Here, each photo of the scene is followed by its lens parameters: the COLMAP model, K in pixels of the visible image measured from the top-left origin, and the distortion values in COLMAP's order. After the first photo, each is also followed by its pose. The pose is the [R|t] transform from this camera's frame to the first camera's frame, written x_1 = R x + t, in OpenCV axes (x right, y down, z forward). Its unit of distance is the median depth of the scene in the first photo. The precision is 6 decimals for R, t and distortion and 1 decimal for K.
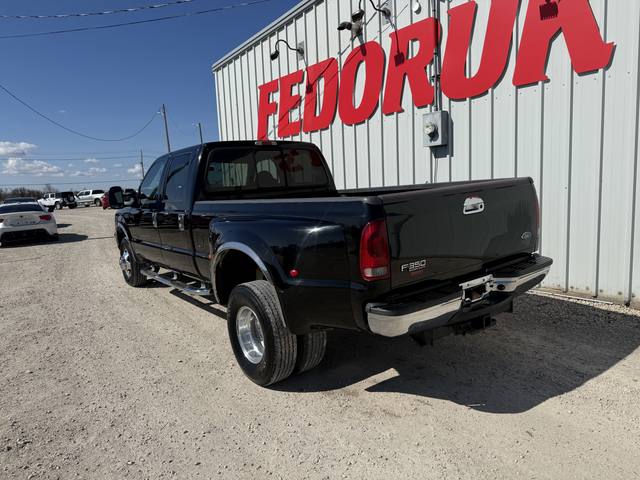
lens RADIAL K [[445.3, 0, 317.4], [0, 445.3, 244.3], [0, 0, 1]] dist [0.026383, -0.032344]
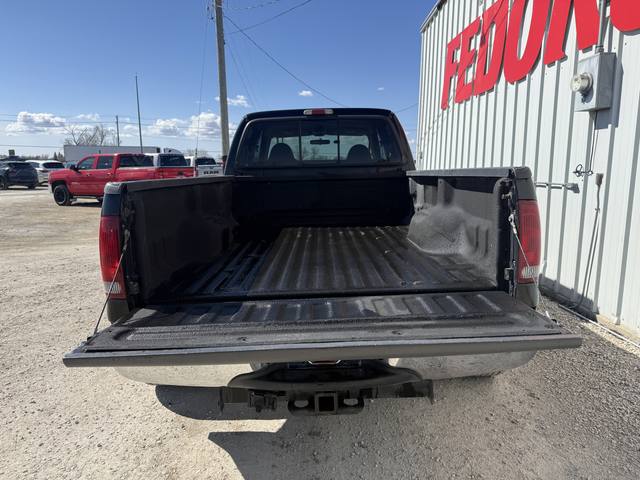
lens RADIAL K [[445.3, 0, 320.0], [0, 445.3, 237.3], [0, 0, 1]] dist [0.026383, -0.032344]
pose [[0.803629, 0.140421, -0.578327, 0.525871], [-0.112171, 0.990087, 0.084528, -0.076725], [0.584464, -0.003057, 0.811414, 0.384568]]
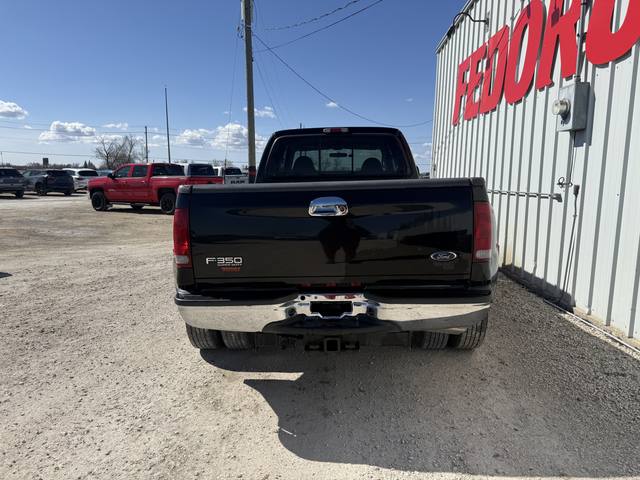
lens RADIAL K [[445.3, 0, 320.5], [0, 445.3, 238.3], [0, 0, 1]] dist [0.026383, -0.032344]
pose [[0.773066, 0.141869, -0.618257, 0.648295], [-0.126603, 0.989567, 0.068768, -0.062975], [0.621563, 0.025110, 0.782962, 0.248278]]
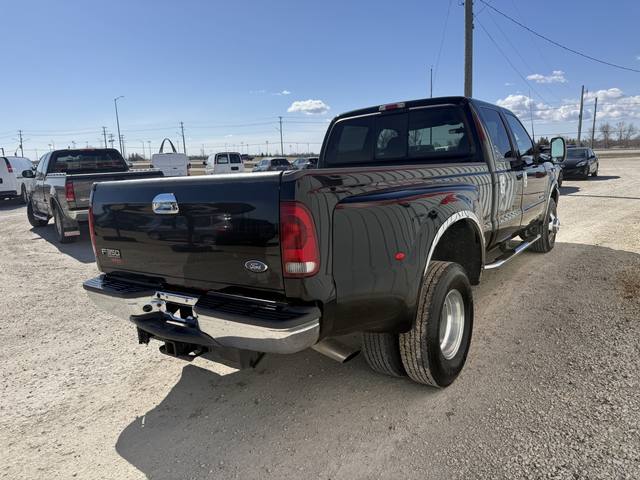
lens RADIAL K [[445.3, 0, 320.4], [0, 445.3, 241.4], [0, 0, 1]] dist [0.026383, -0.032344]
pose [[0.299232, 0.207046, -0.931446, 0.899550], [-0.096068, 0.977751, 0.186476, -0.149124], [0.949332, 0.033683, 0.312465, 0.760235]]
